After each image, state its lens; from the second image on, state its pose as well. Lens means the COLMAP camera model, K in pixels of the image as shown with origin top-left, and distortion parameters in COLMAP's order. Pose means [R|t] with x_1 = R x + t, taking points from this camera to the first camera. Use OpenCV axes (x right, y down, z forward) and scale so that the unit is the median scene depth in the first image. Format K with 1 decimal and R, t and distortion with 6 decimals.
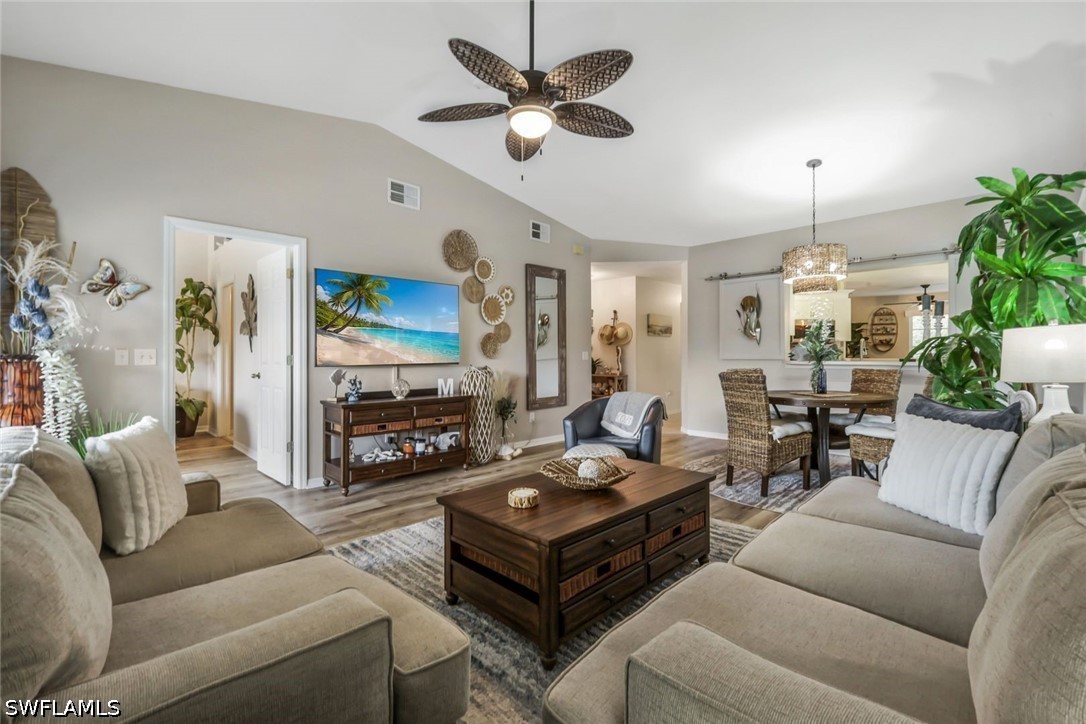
lens RADIAL K [[470.9, 0, 541.9], [0, 470.9, 356.6], [0, 0, 1]] dist [0.000017, -0.000067]
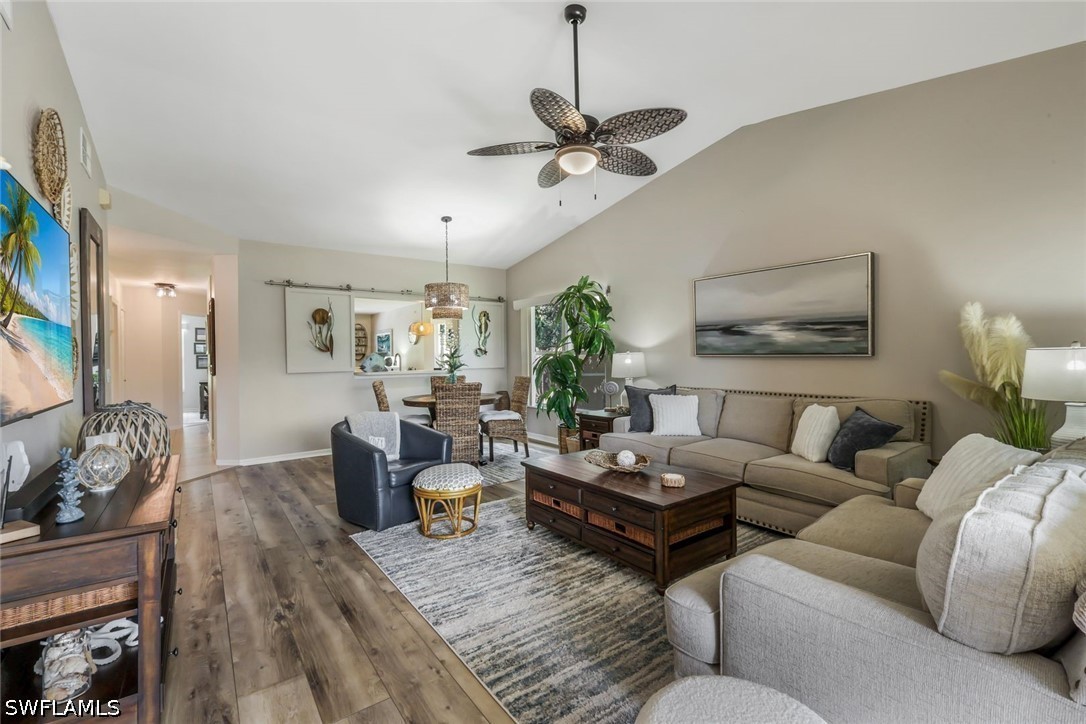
lens RADIAL K [[470.9, 0, 541.9], [0, 470.9, 356.6], [0, 0, 1]] dist [0.000017, -0.000067]
pose [[0.156921, -0.002085, 0.987609, -0.631047], [0.020952, 0.999780, -0.001219, -0.021995], [-0.987389, 0.020884, 0.156930, 0.515744]]
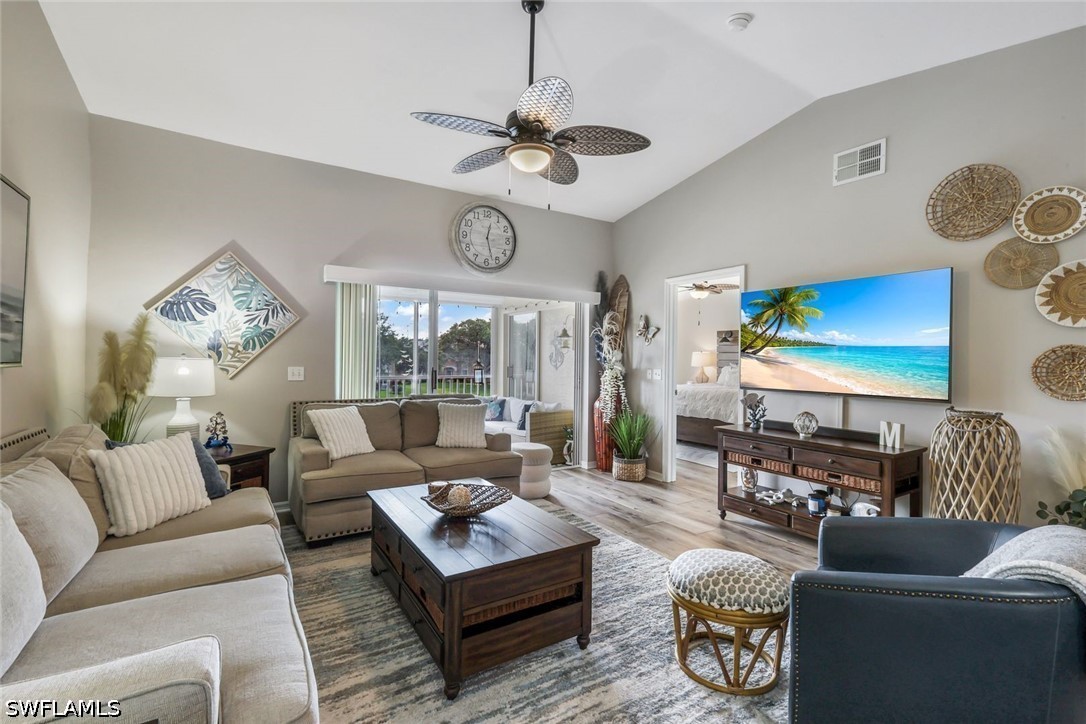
lens RADIAL K [[470.9, 0, 541.9], [0, 470.9, 356.6], [0, 0, 1]] dist [0.000017, -0.000067]
pose [[-0.221725, -0.005538, -0.975093, 0.542222], [-0.020678, 0.999786, -0.000976, -0.033547], [0.974890, 0.019946, -0.221792, 0.706826]]
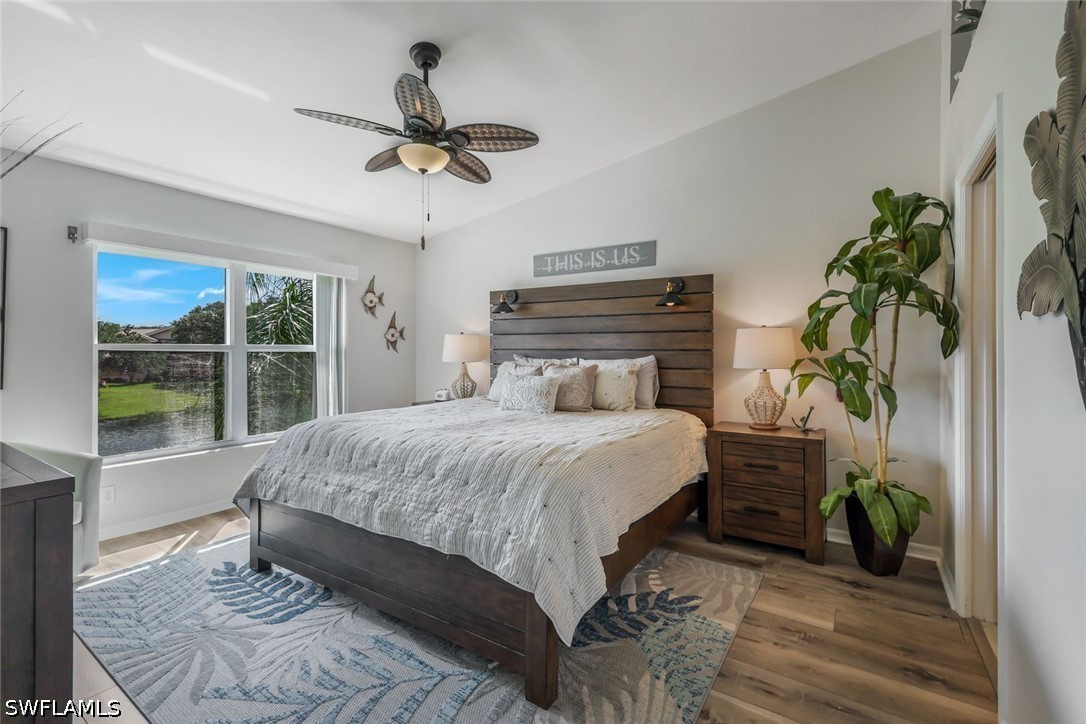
lens RADIAL K [[495.3, 0, 542.0], [0, 495.3, 346.1], [0, 0, 1]] dist [0.001519, 0.000185]
pose [[0.192285, -0.006475, -0.981318, -0.550667], [-0.008847, 0.999926, -0.008332, -0.034630], [0.981299, 0.010284, 0.192213, 0.899456]]
